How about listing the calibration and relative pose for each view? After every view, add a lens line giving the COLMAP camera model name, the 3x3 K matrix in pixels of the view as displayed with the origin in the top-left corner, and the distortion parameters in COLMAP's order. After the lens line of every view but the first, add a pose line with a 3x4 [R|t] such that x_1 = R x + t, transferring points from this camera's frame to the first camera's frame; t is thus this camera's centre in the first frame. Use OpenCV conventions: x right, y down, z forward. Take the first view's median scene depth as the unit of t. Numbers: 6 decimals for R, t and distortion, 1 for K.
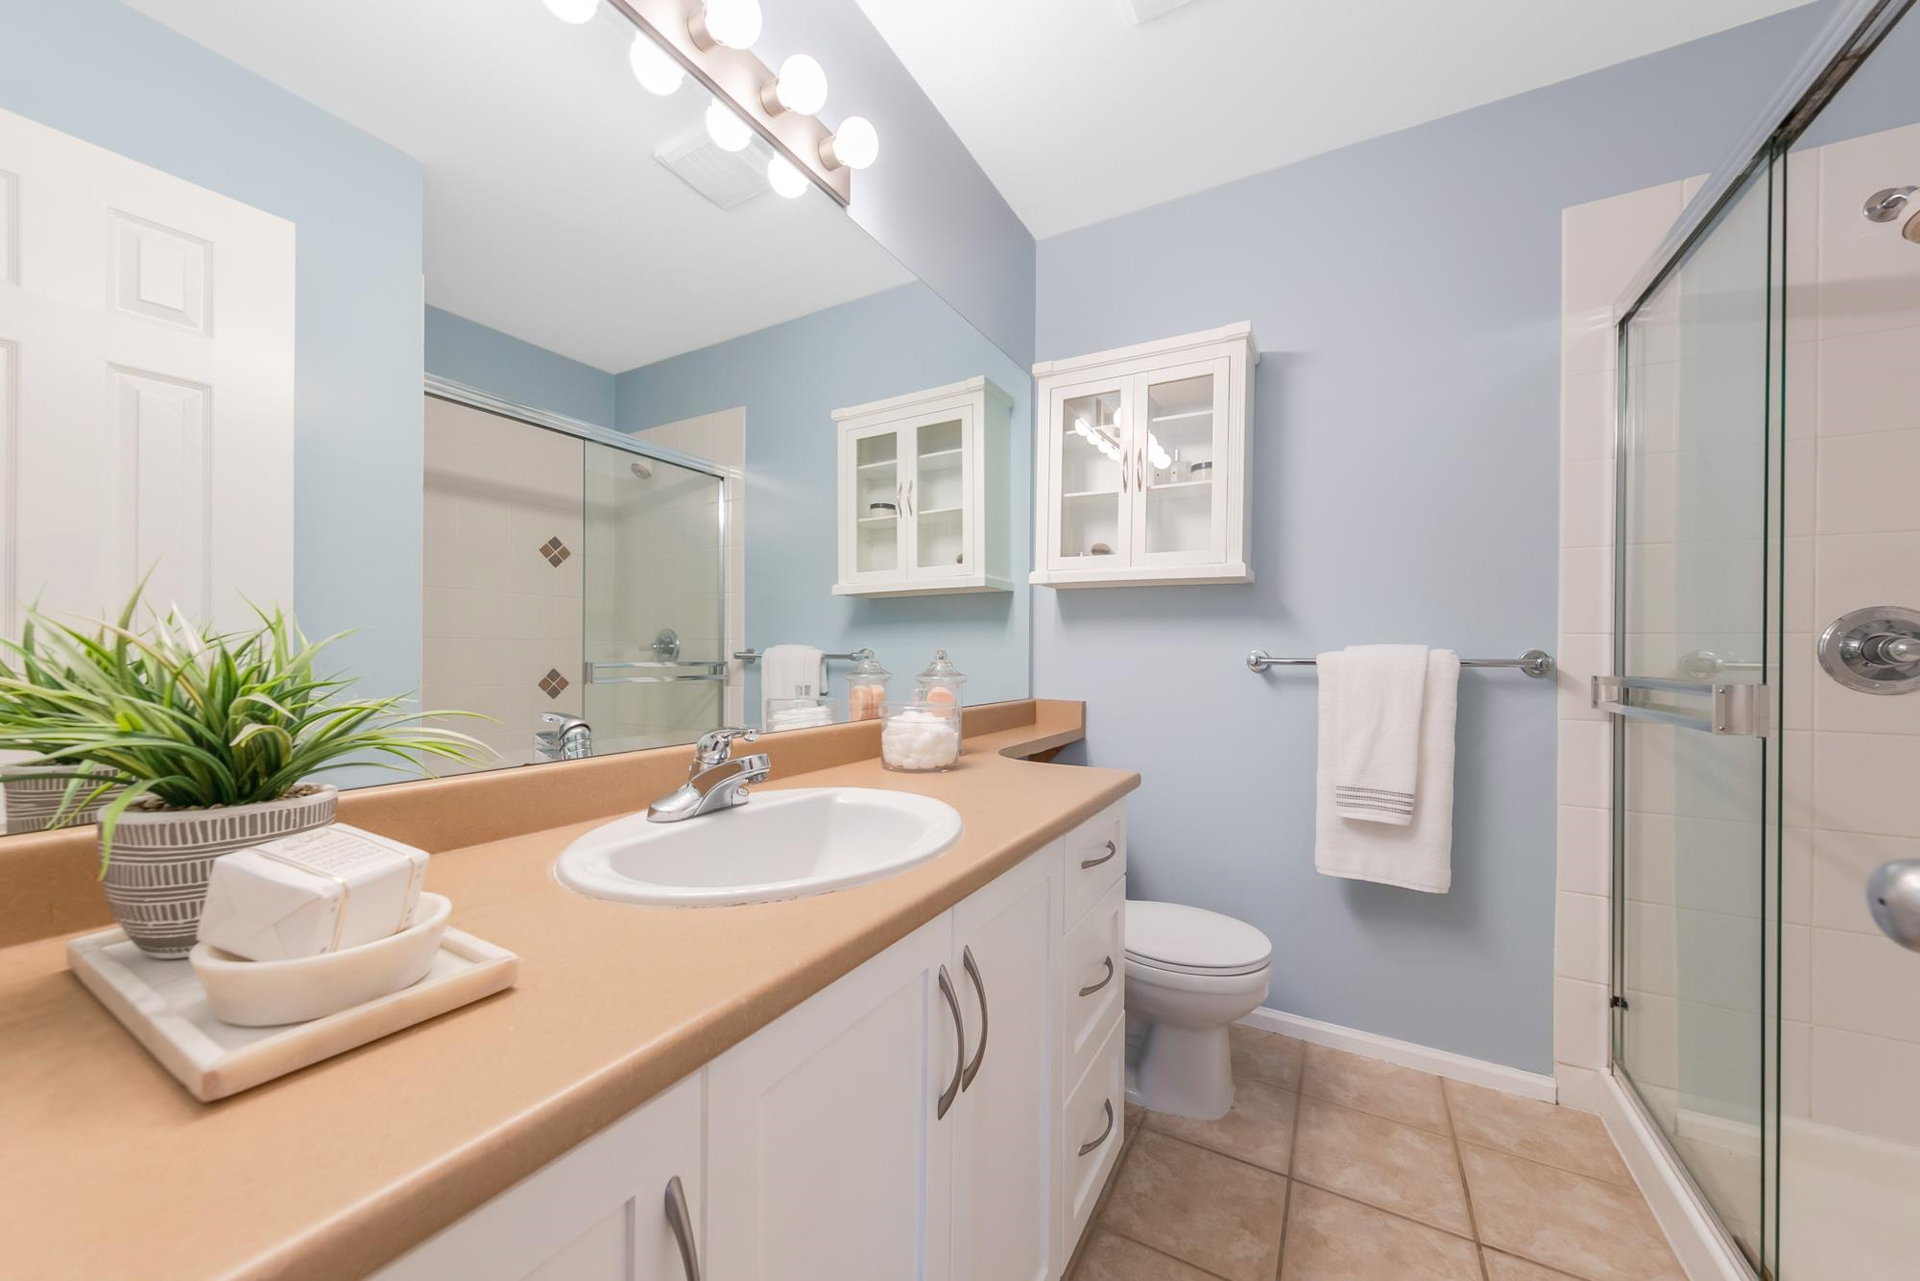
lens RADIAL K [[709.3, 0, 970.4], [0, 709.3, 650.6], [0, 0, 1]] dist [-0.000187, 0.000006]
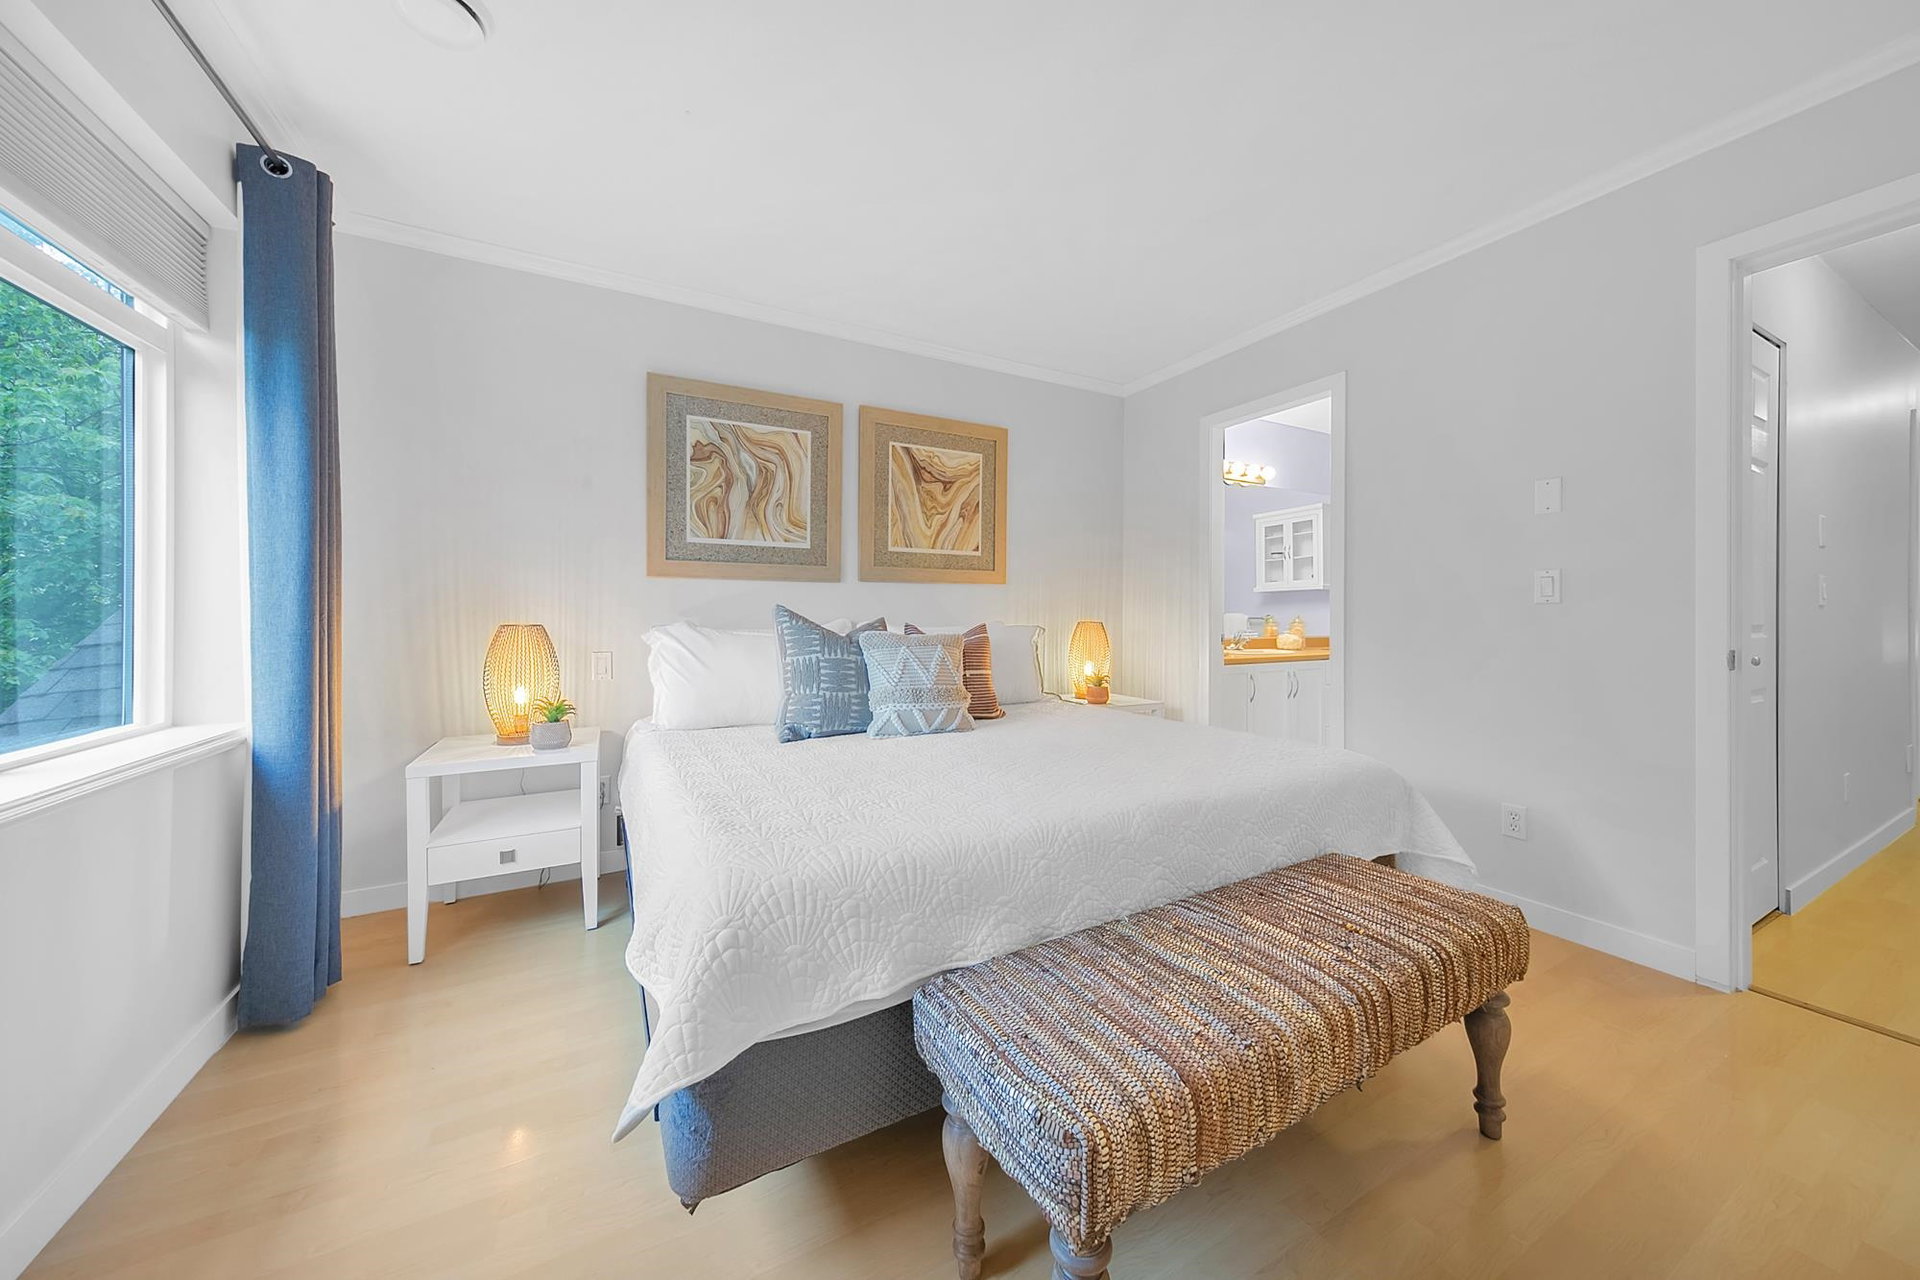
lens RADIAL K [[611.9, 0, 990.6], [0, 611.9, 613.3], [0, 0, 1]] dist [0.008488, 0.000007]
pose [[0.846174, -0.005830, -0.532875, 0.163718], [0.003541, 0.999980, -0.005318, 0.001024], [0.532895, 0.002613, 0.846178, -1.291079]]
